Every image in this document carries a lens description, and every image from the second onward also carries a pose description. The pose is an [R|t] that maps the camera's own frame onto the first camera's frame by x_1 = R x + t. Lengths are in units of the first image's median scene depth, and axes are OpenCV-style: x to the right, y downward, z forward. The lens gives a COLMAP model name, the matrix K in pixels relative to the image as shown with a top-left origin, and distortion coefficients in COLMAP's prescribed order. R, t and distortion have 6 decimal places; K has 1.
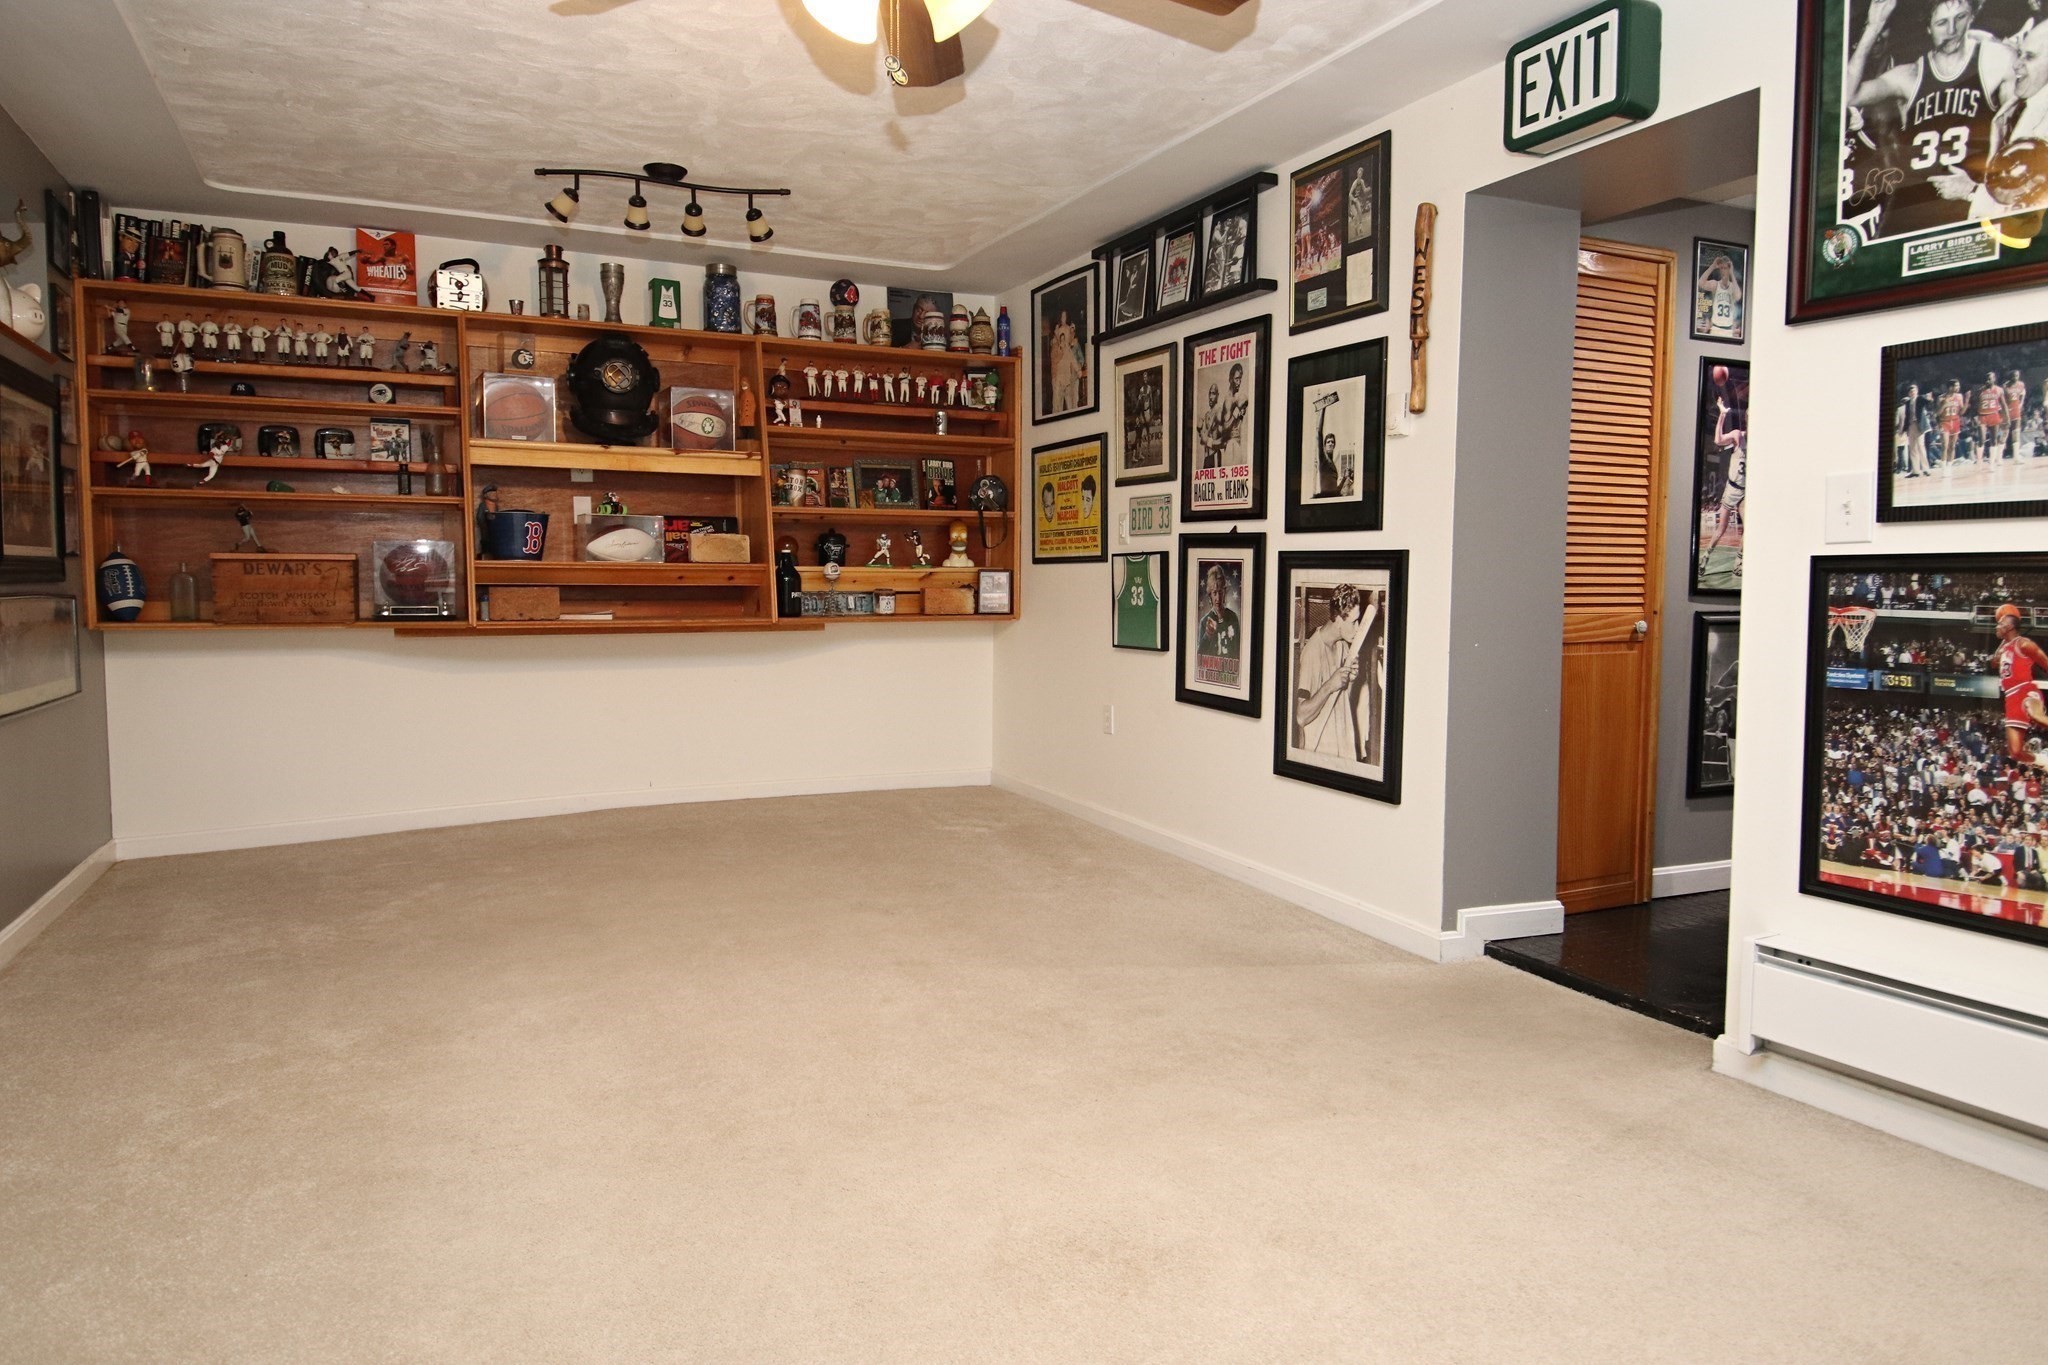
lens RADIAL K [[1290.4, 0, 1019.9], [0, 1290.4, 680.4], [0, 0, 1]] dist [0.015297, -0.021973]
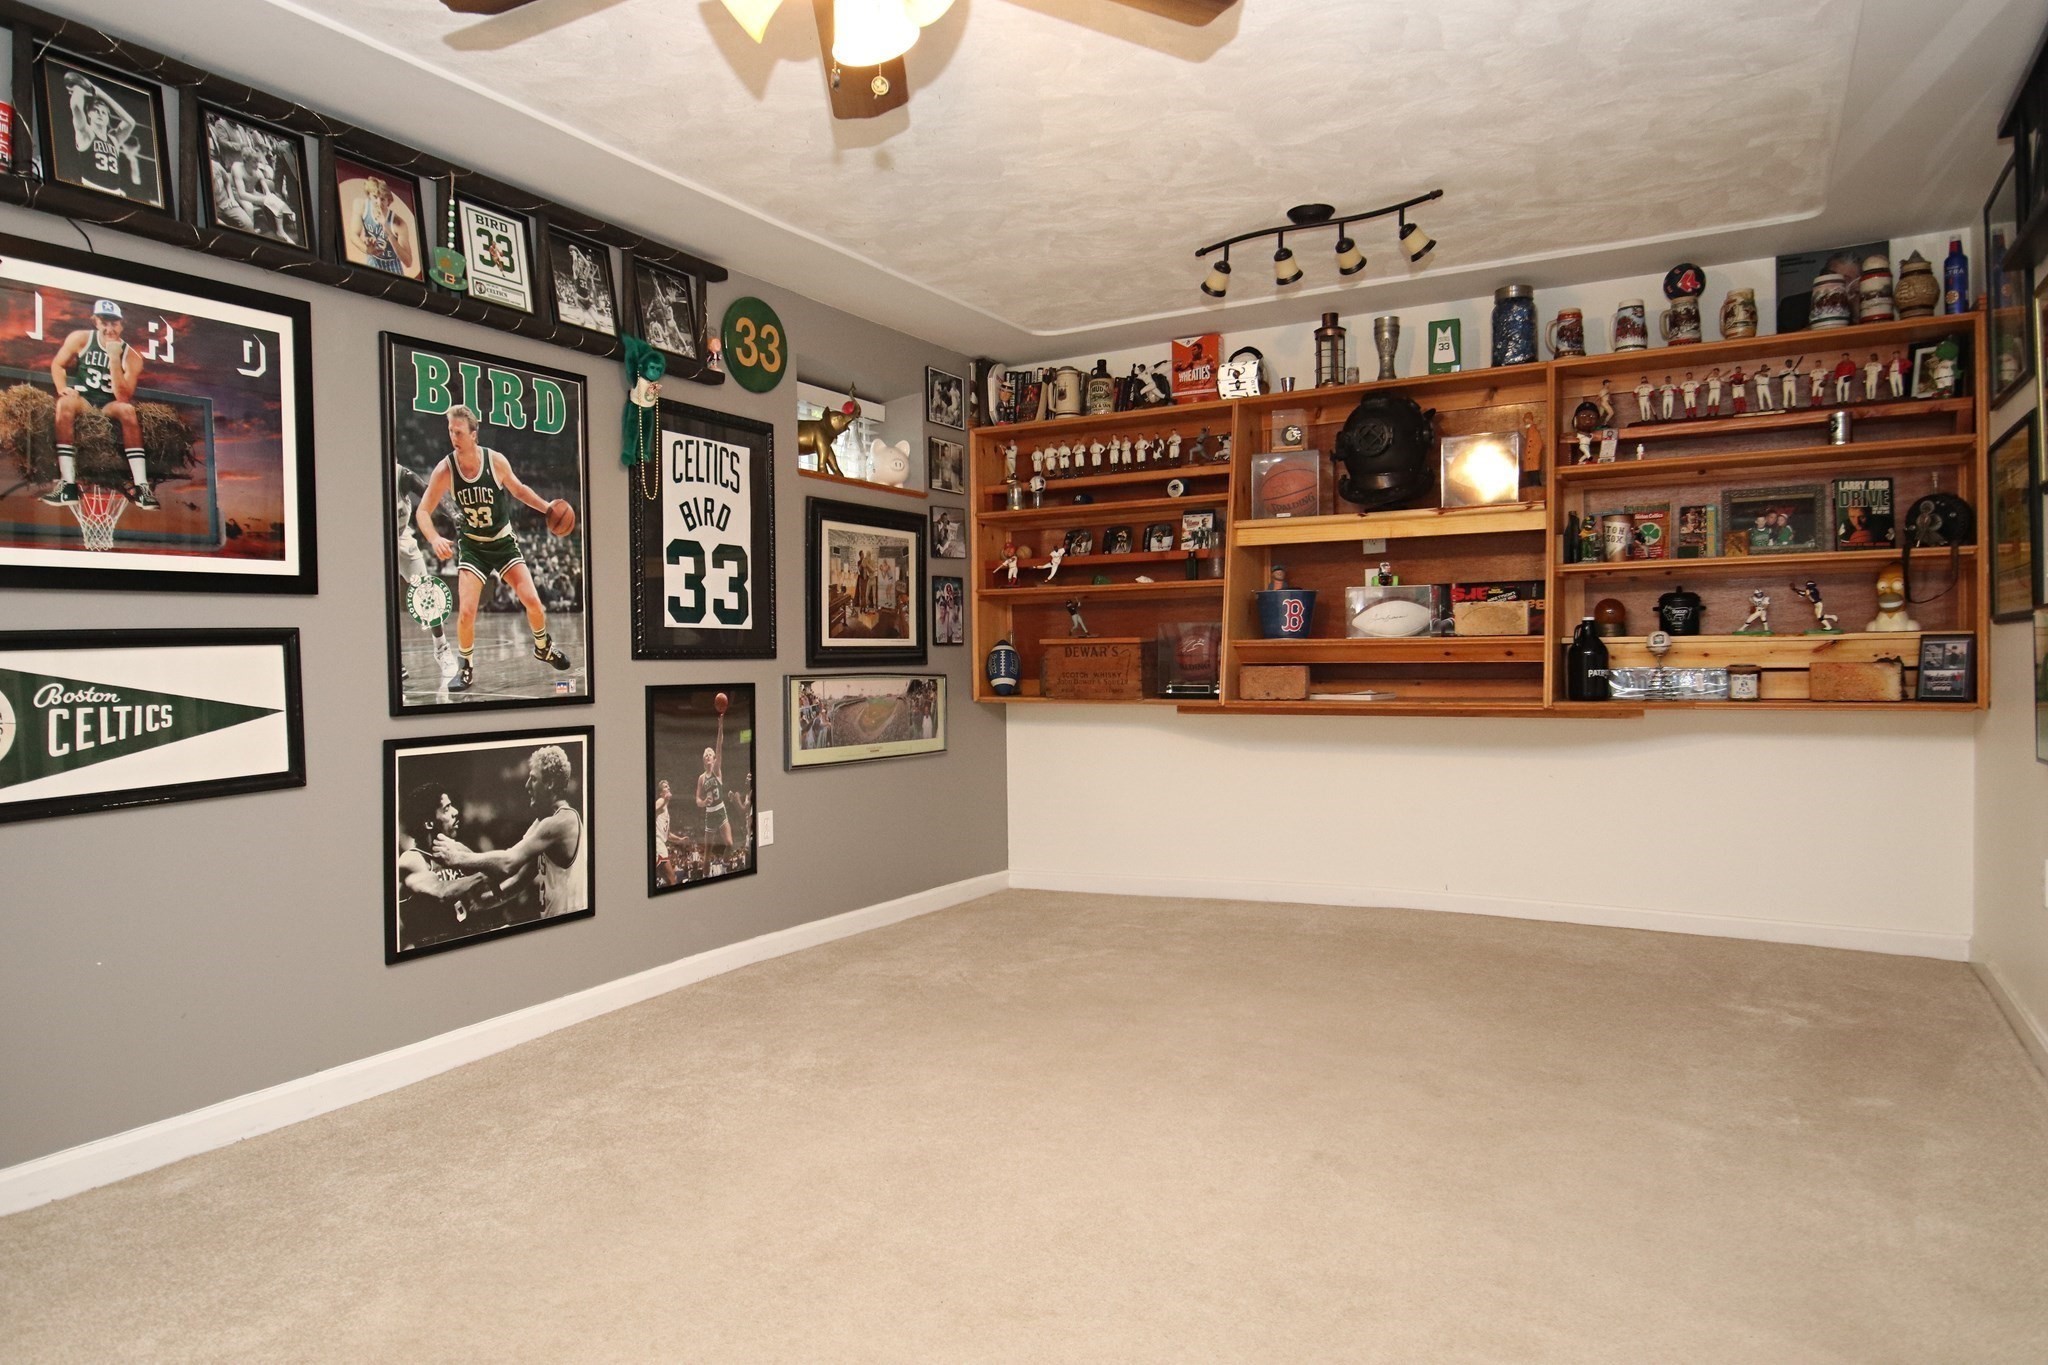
lens RADIAL K [[1290.4, 0, 1014.8], [0, 1290.4, 680.9], [0, 0, 1]] dist [0.015297, -0.021973]
pose [[0.566022, 0.004847, -0.824376, 0.303296], [-0.049319, 0.998391, -0.027993, -0.023143], [0.822913, 0.056502, 0.565350, 0.274893]]
